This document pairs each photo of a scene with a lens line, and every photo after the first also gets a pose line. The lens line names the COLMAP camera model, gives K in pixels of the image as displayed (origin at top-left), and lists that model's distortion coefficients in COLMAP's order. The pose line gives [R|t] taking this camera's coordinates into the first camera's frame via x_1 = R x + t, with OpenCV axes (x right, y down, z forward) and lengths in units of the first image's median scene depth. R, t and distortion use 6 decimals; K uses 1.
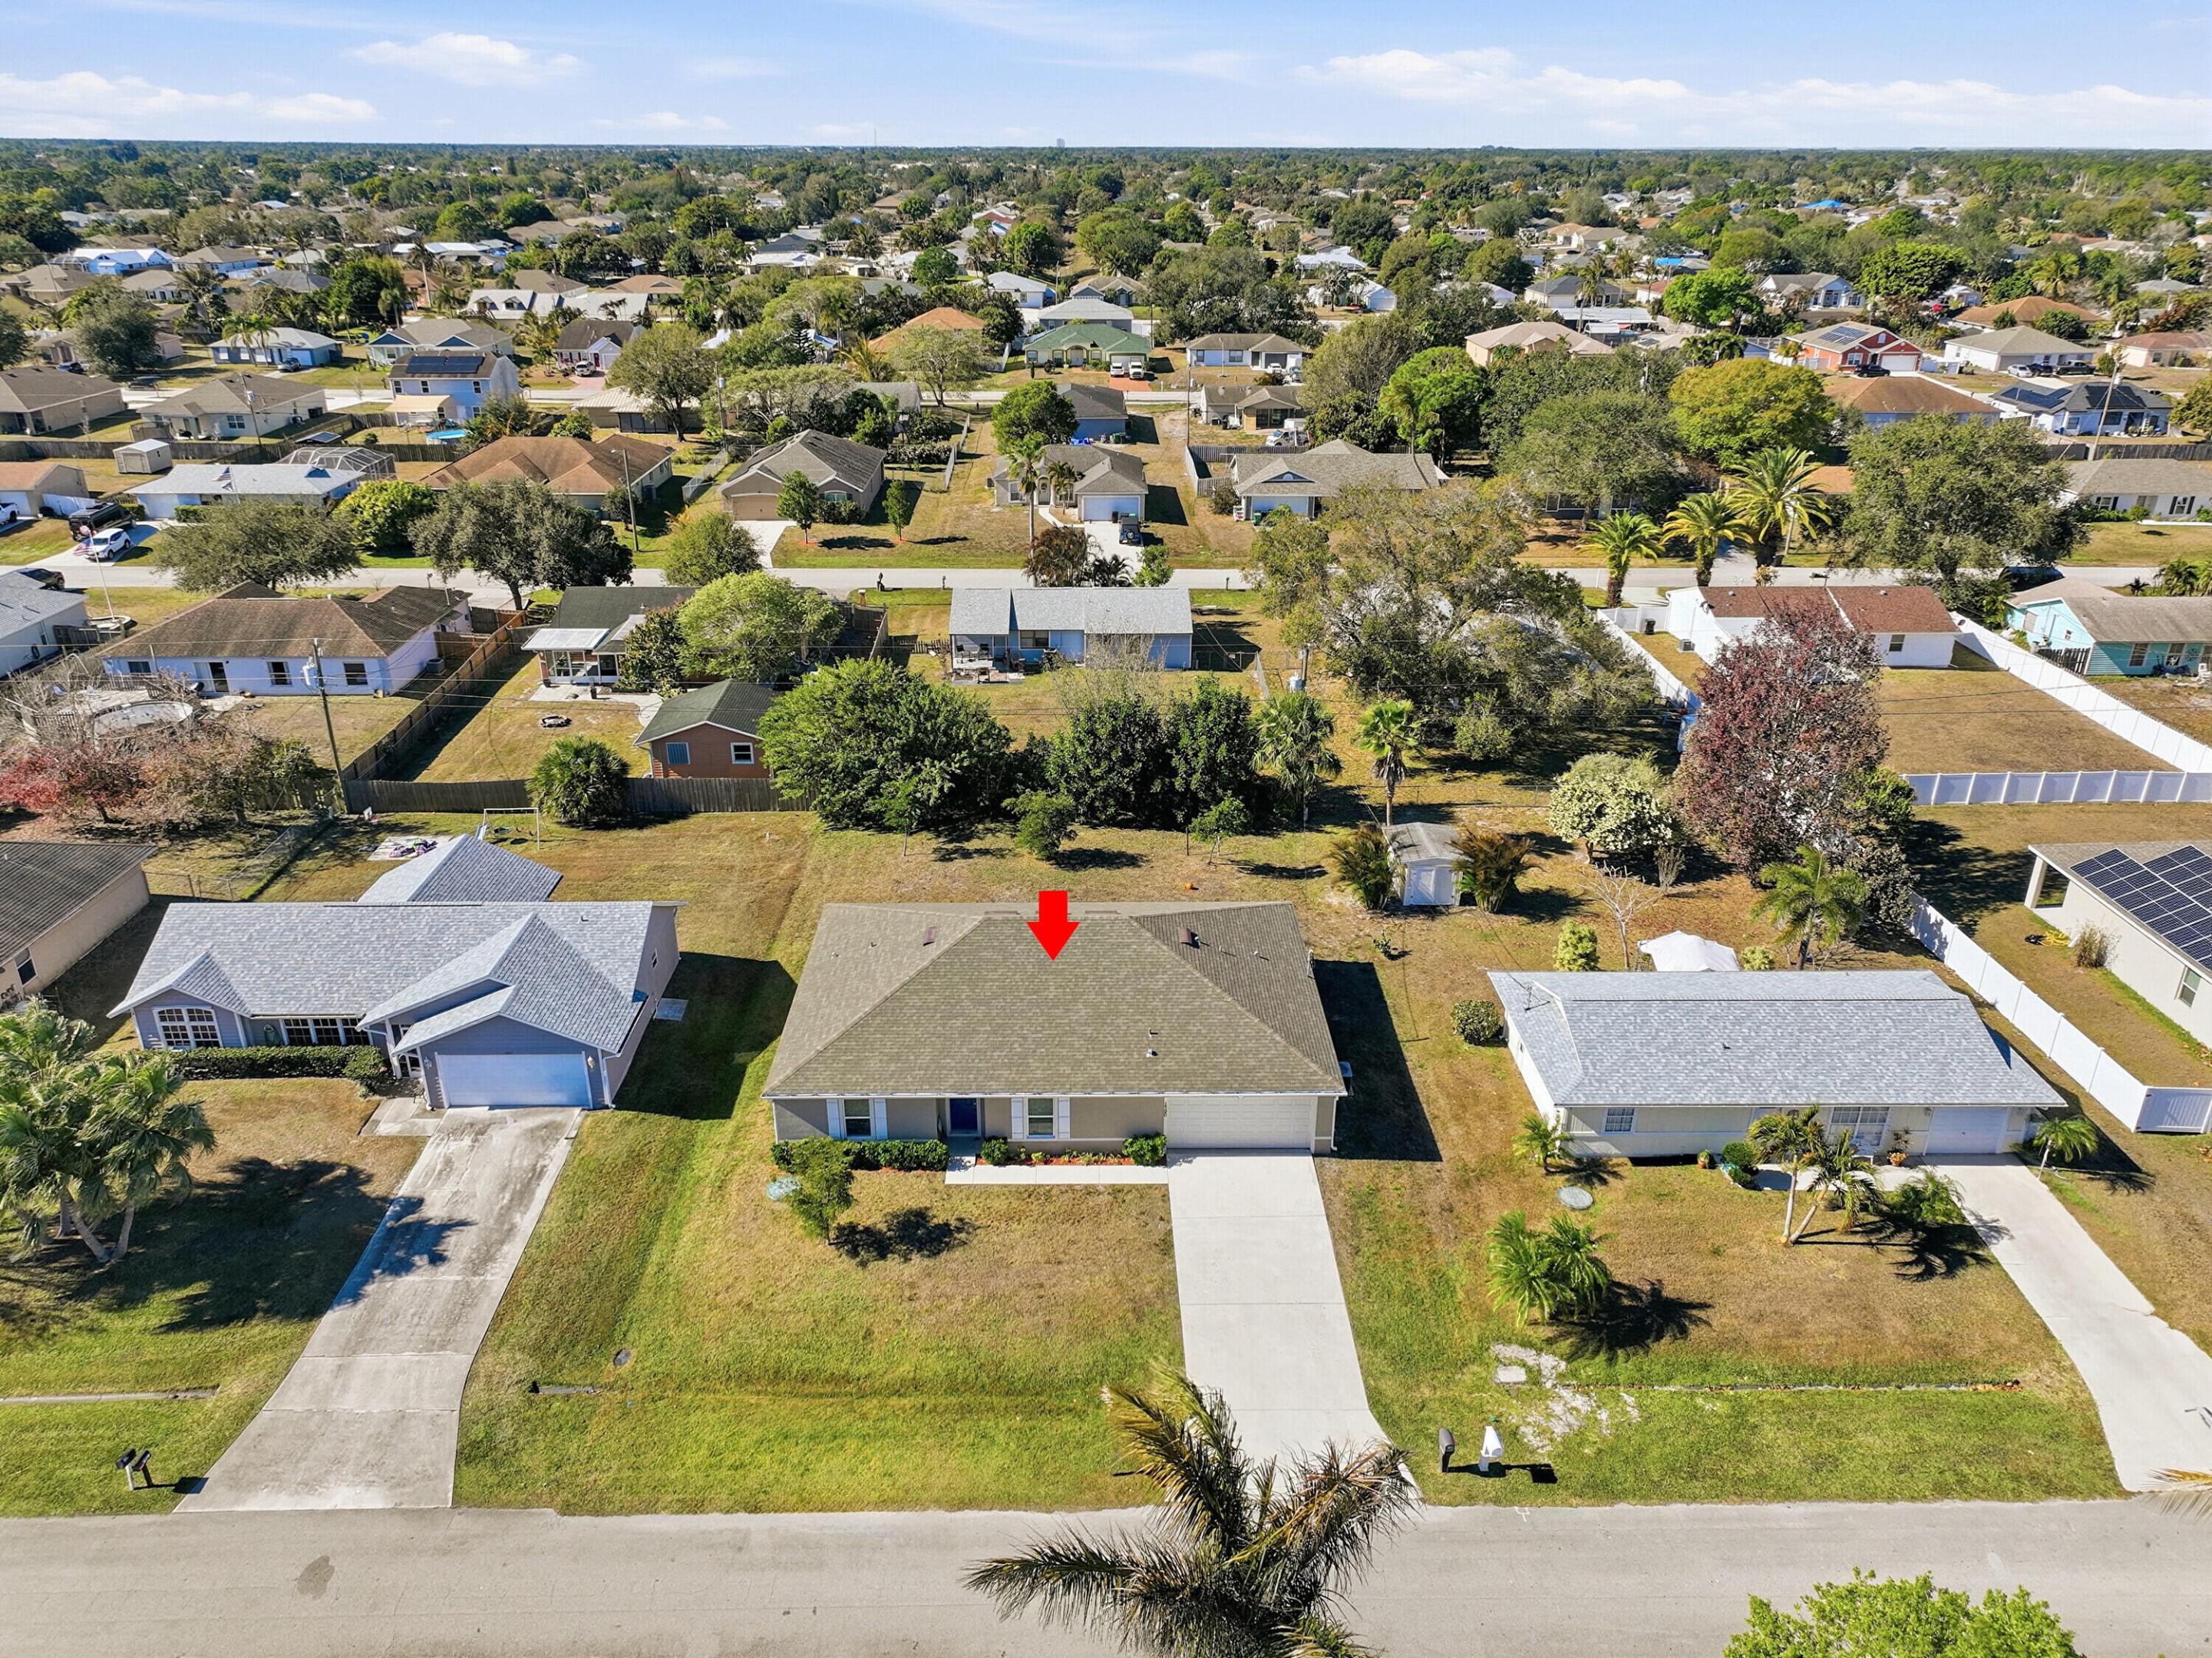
lens RADIAL K [[1550.2, 0, 1109.3], [0, 1550.2, 818.3], [0, 0, 1]] dist [0.005785, 0.004026]
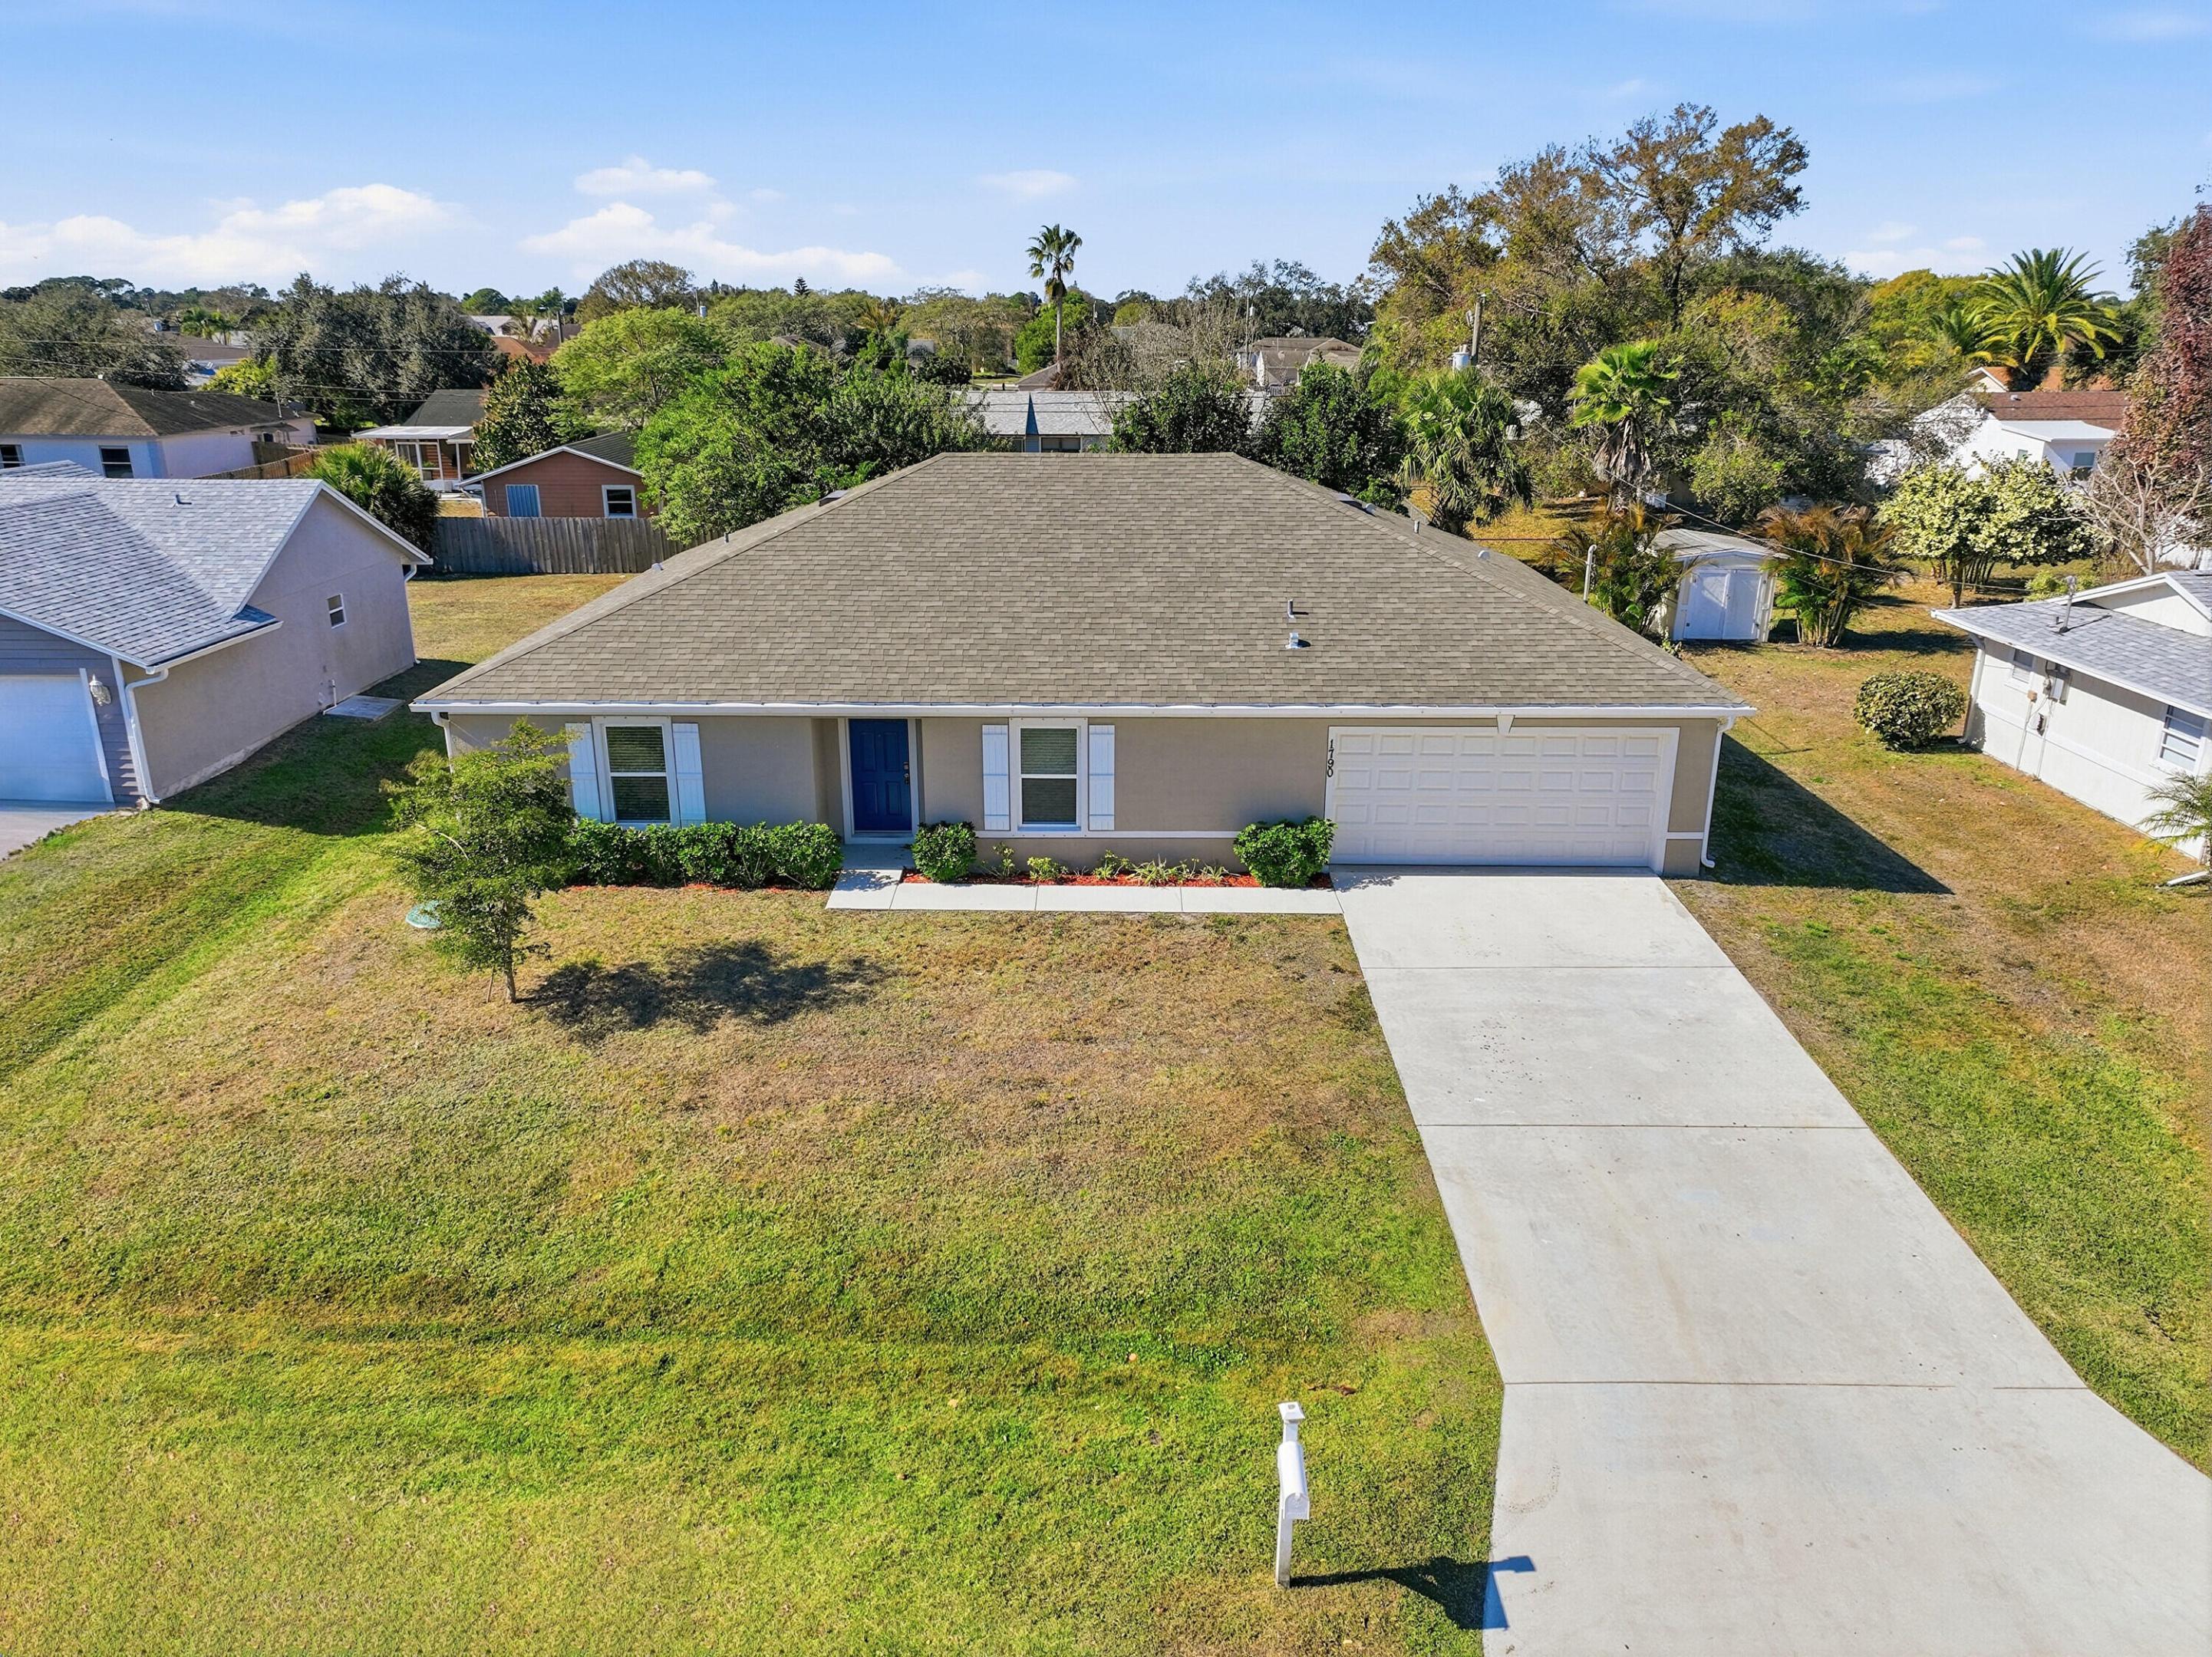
lens RADIAL K [[1553.7, 0, 1107.8], [0, 1553.7, 825.1], [0, 0, 1]] dist [-0.003014, 0.018573]
pose [[0.999734, 0.004043, -0.022710, -0.017381], [-0.006041, 0.996045, -0.088642, 0.247938], [0.022262, 0.088756, 0.995805, 0.563280]]
